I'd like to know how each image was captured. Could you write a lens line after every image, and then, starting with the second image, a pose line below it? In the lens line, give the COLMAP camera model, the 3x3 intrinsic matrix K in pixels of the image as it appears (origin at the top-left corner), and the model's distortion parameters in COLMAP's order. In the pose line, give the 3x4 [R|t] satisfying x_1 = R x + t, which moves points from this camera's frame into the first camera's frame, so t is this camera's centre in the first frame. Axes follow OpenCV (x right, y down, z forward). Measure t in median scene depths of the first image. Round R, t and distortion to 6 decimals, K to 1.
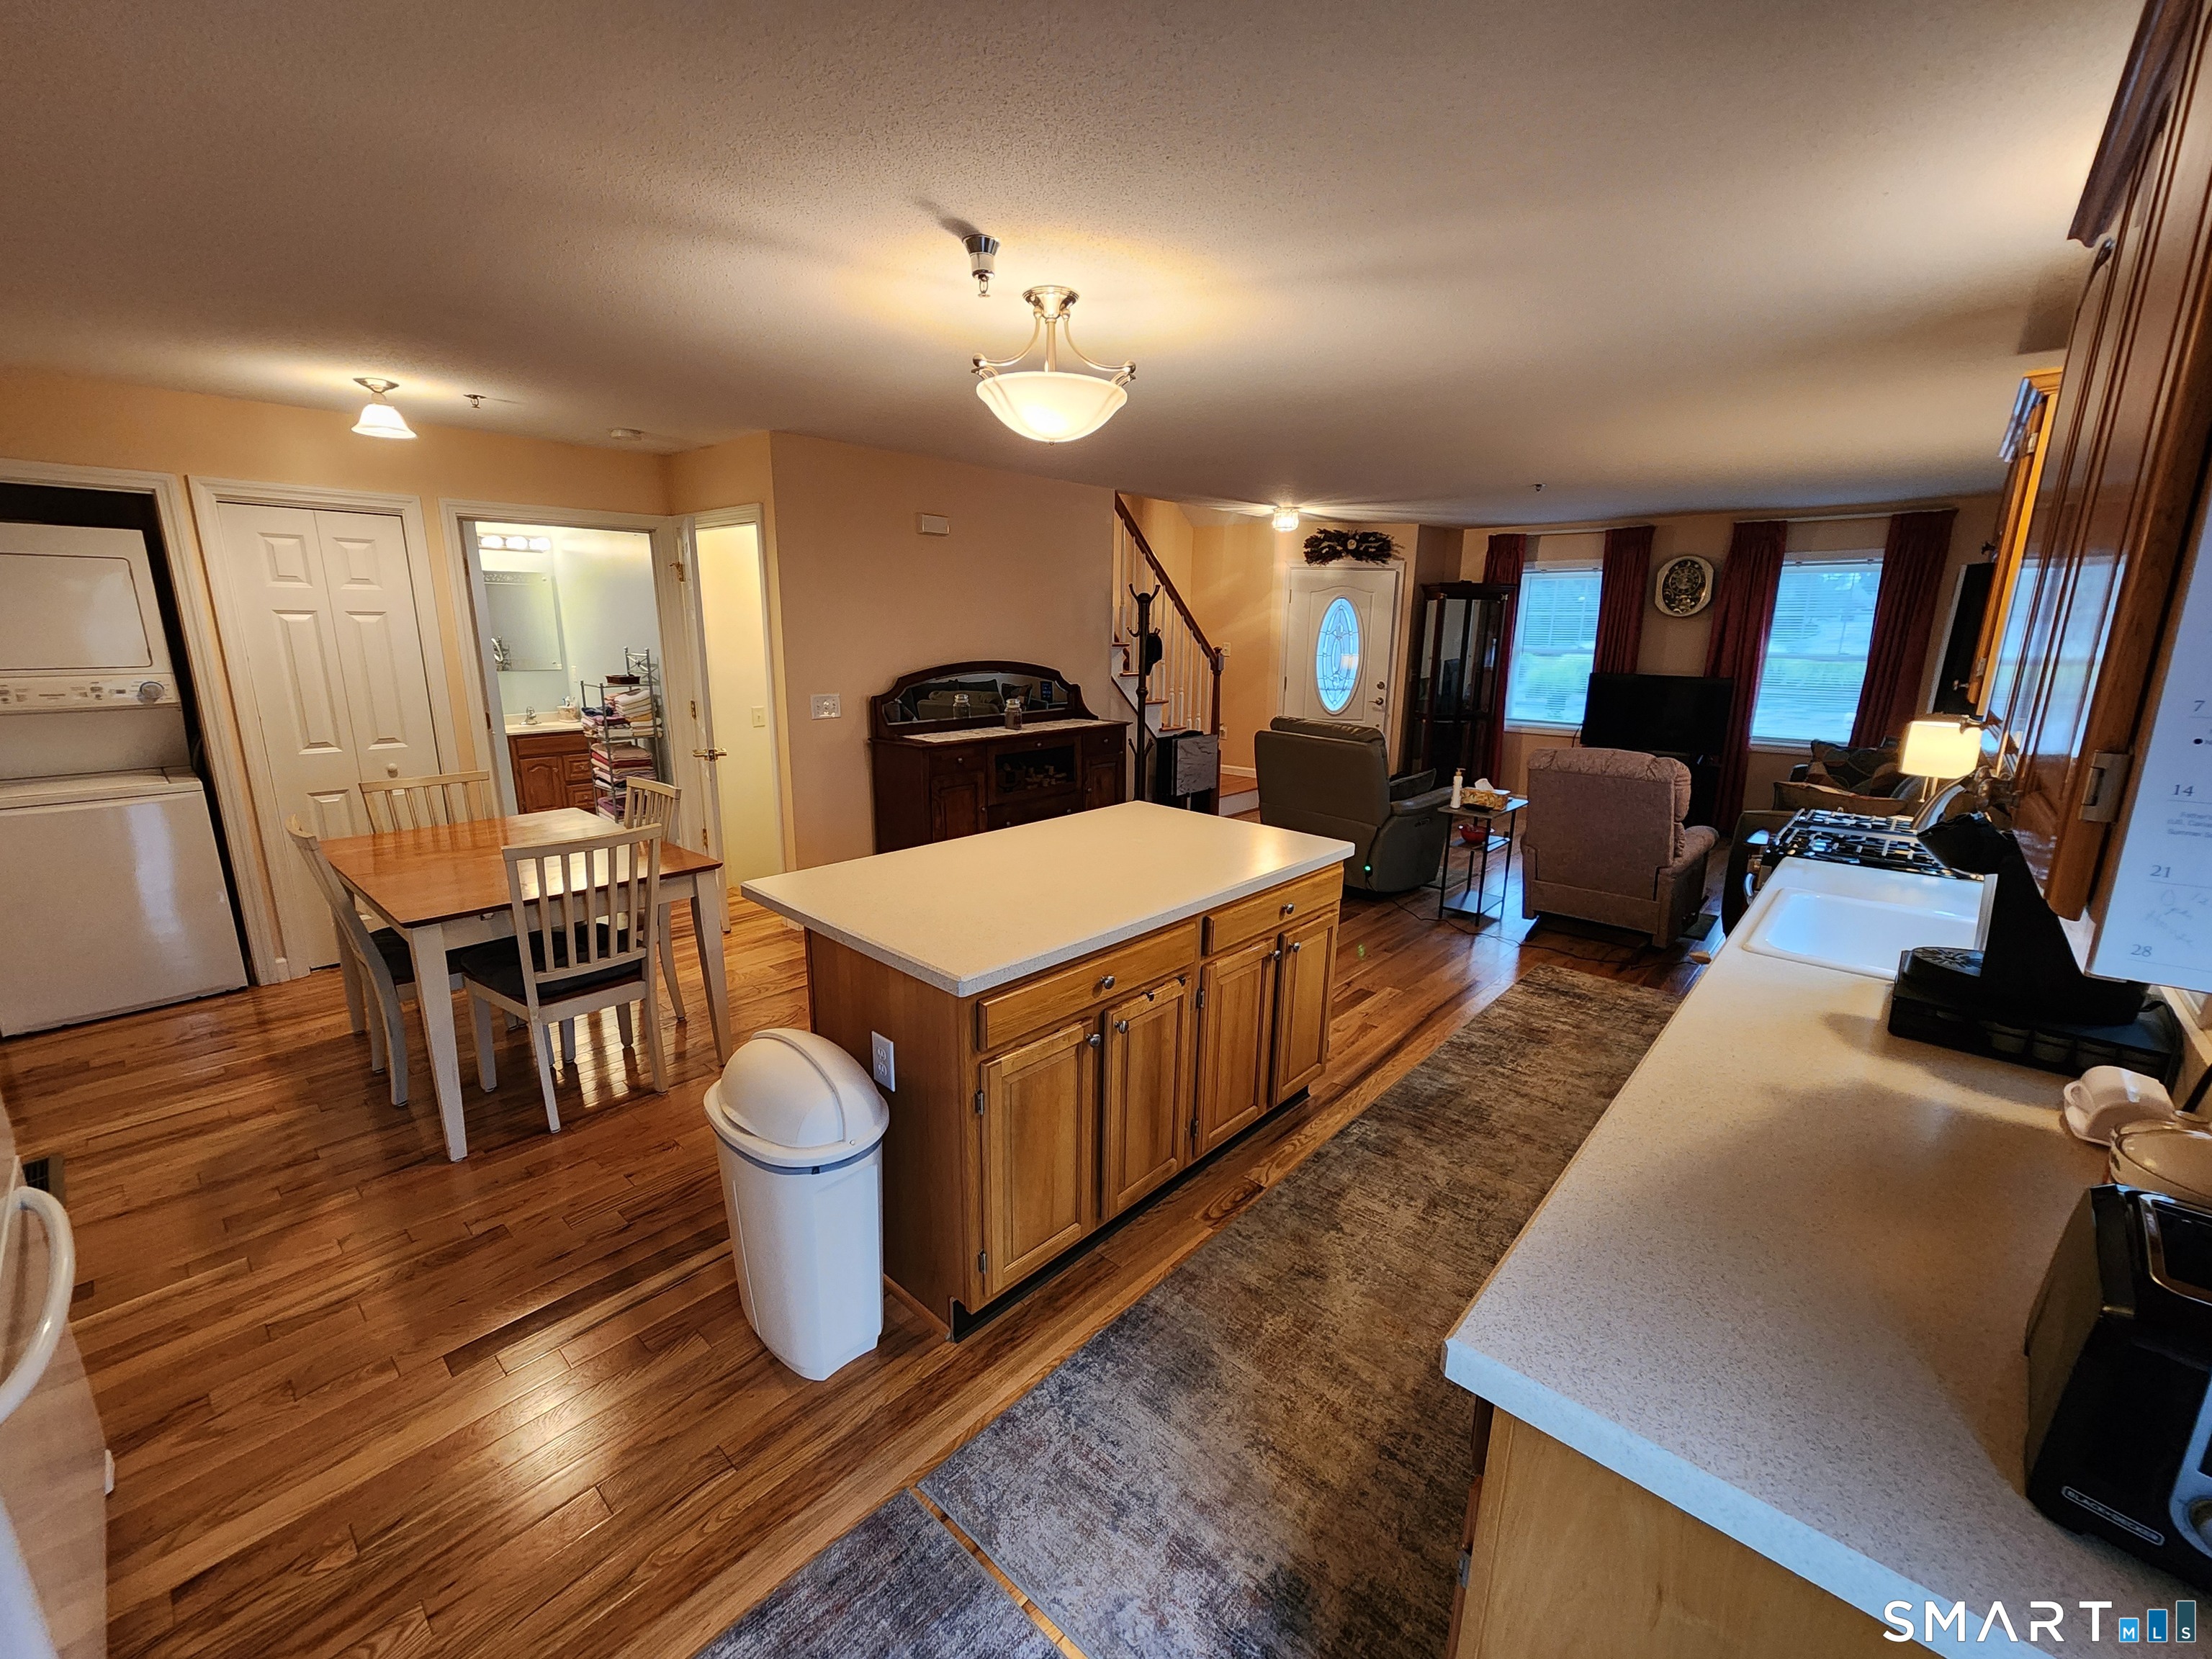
lens RADIAL K [[902.8, 0, 1100.0], [0, 902.8, 836.3], [0, 0, 1]] dist [-0.000309, 0.000037]
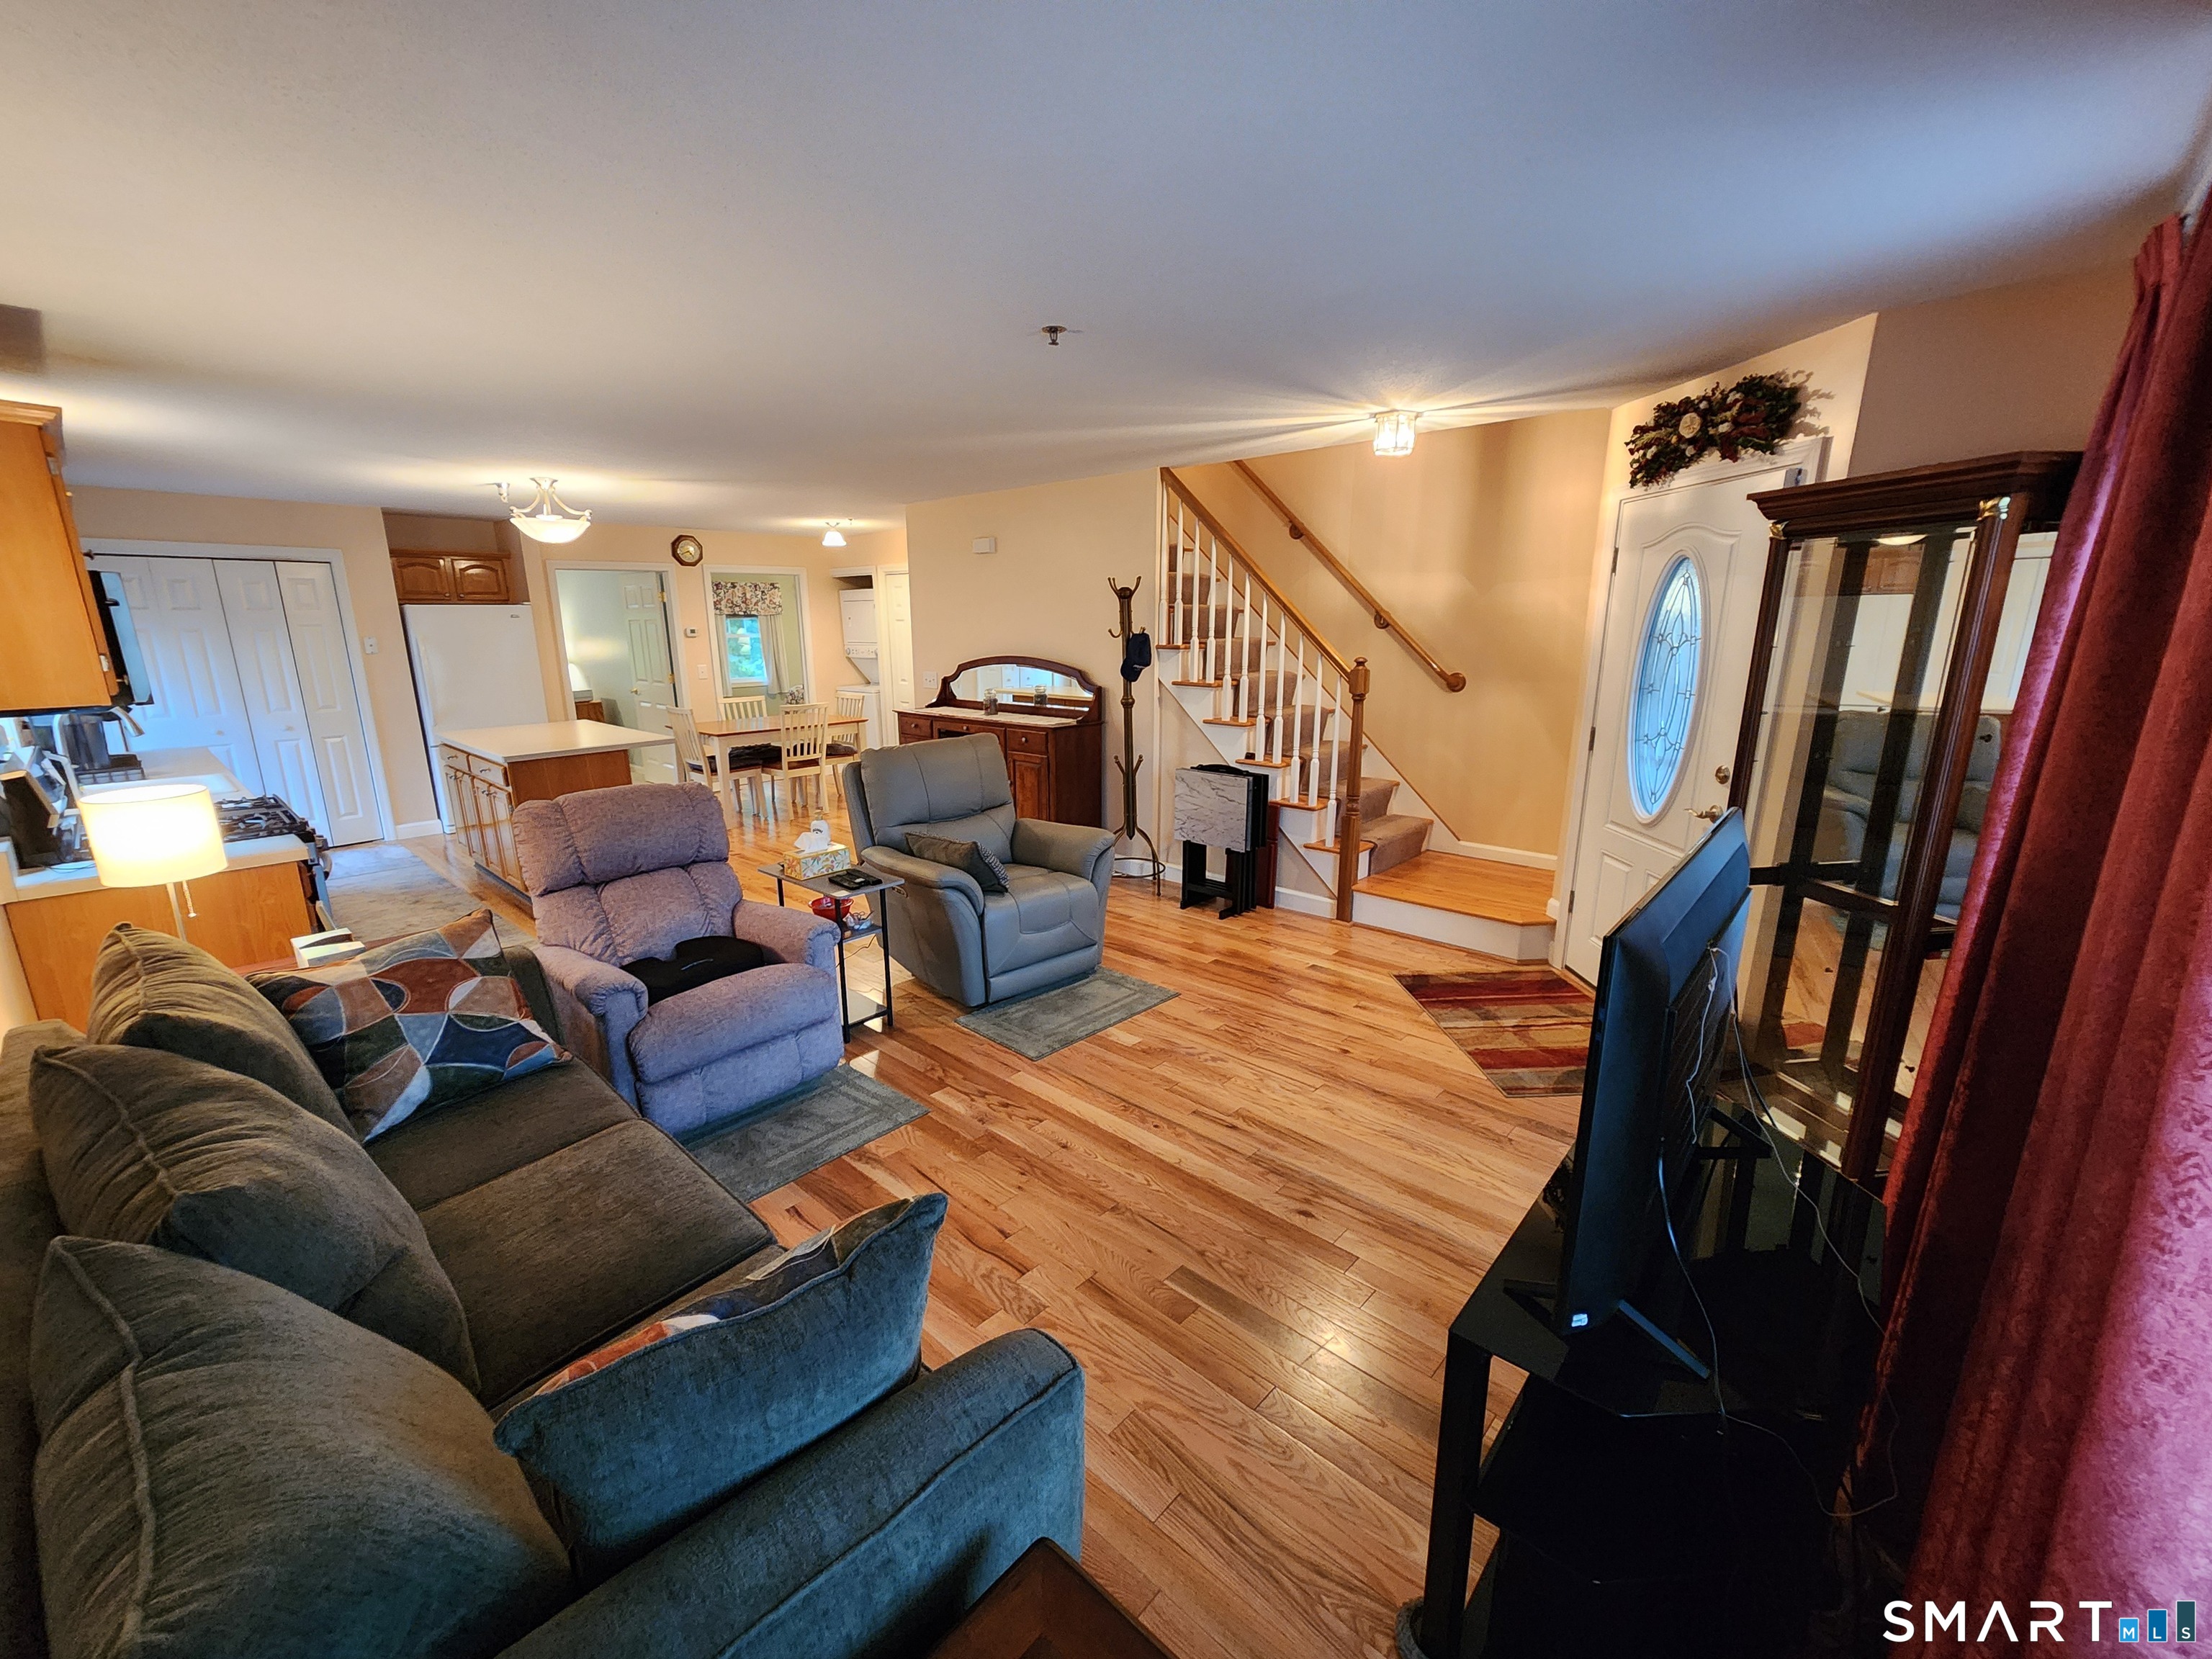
lens RADIAL K [[902.8, 0, 1100.0], [0, 902.8, 836.3], [0, 0, 1]] dist [-0.000309, 0.000037]
pose [[0.001012, 0.224078, -0.974571, 1.615365], [-0.225147, 0.949600, 0.218103, -0.390973], [0.974324, 0.219201, 0.051412, 1.698929]]
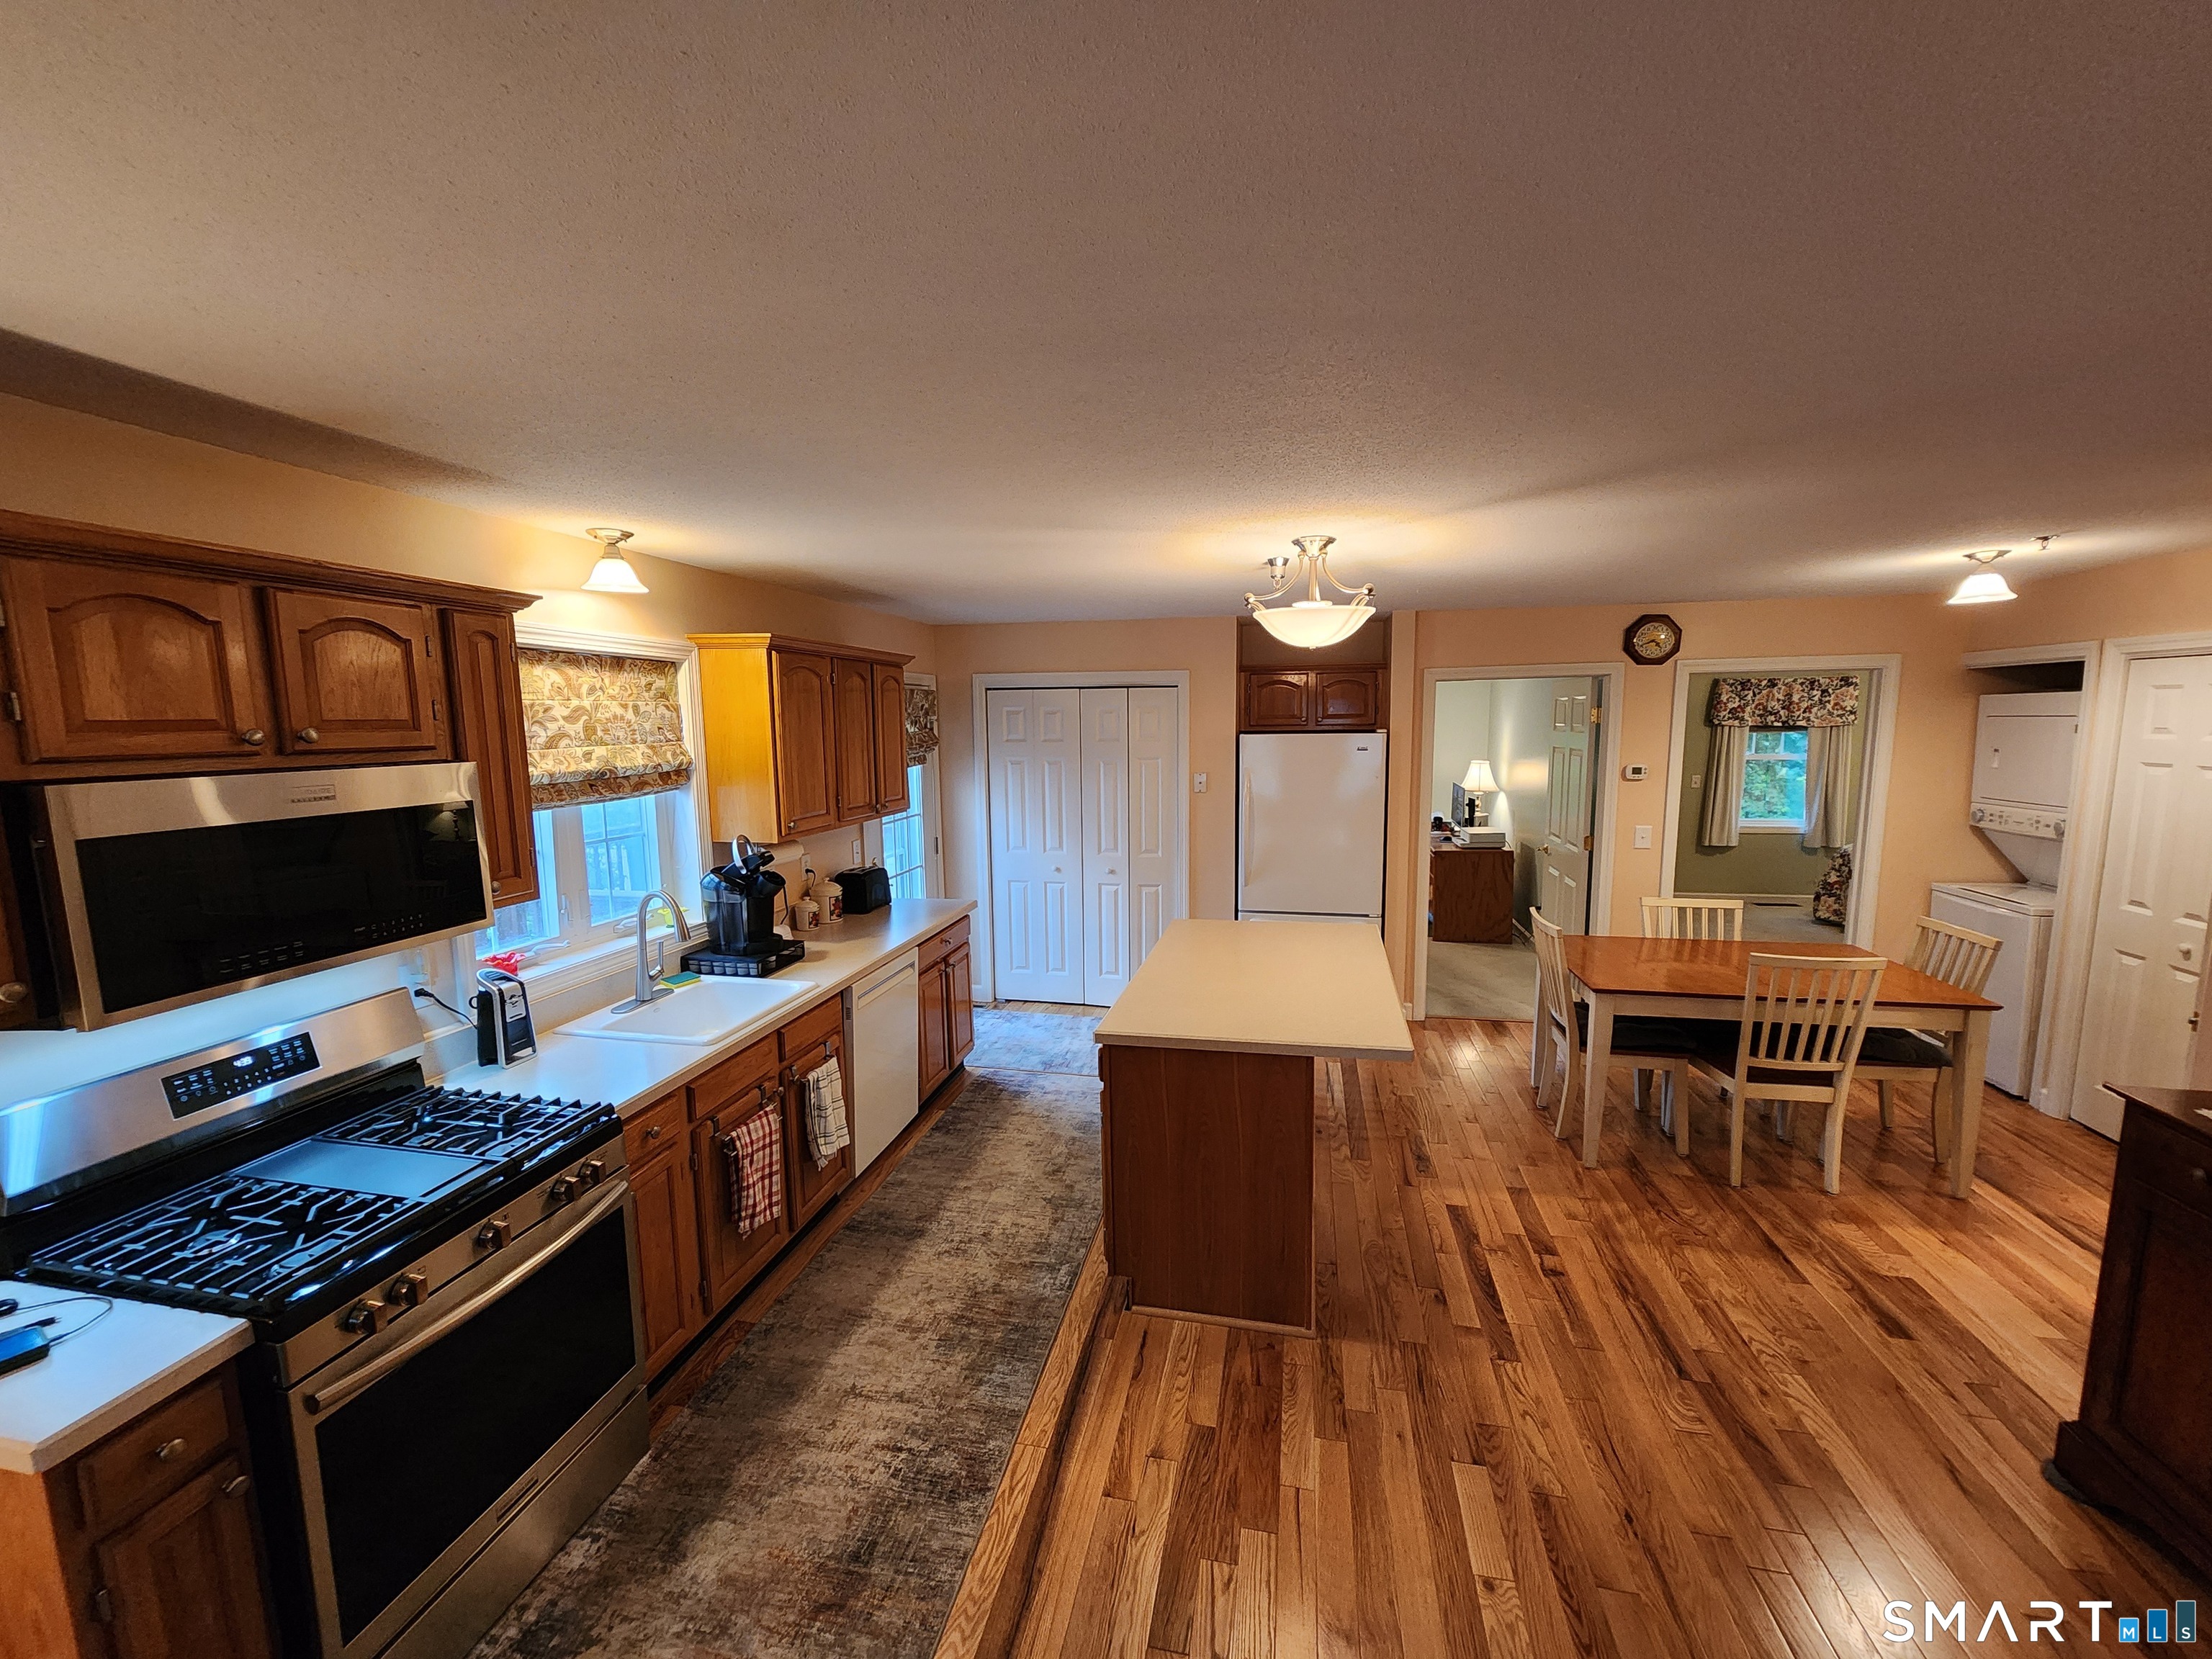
lens RADIAL K [[902.8, 0, 1100.0], [0, 902.8, 836.3], [0, 0, 1]] dist [-0.000309, 0.000037]
pose [[-0.864913, 0.064709, -0.497732, 0.615311], [-0.113128, 0.941006, 0.318920, -0.405459], [0.489006, 0.332146, -0.806568, 1.425838]]
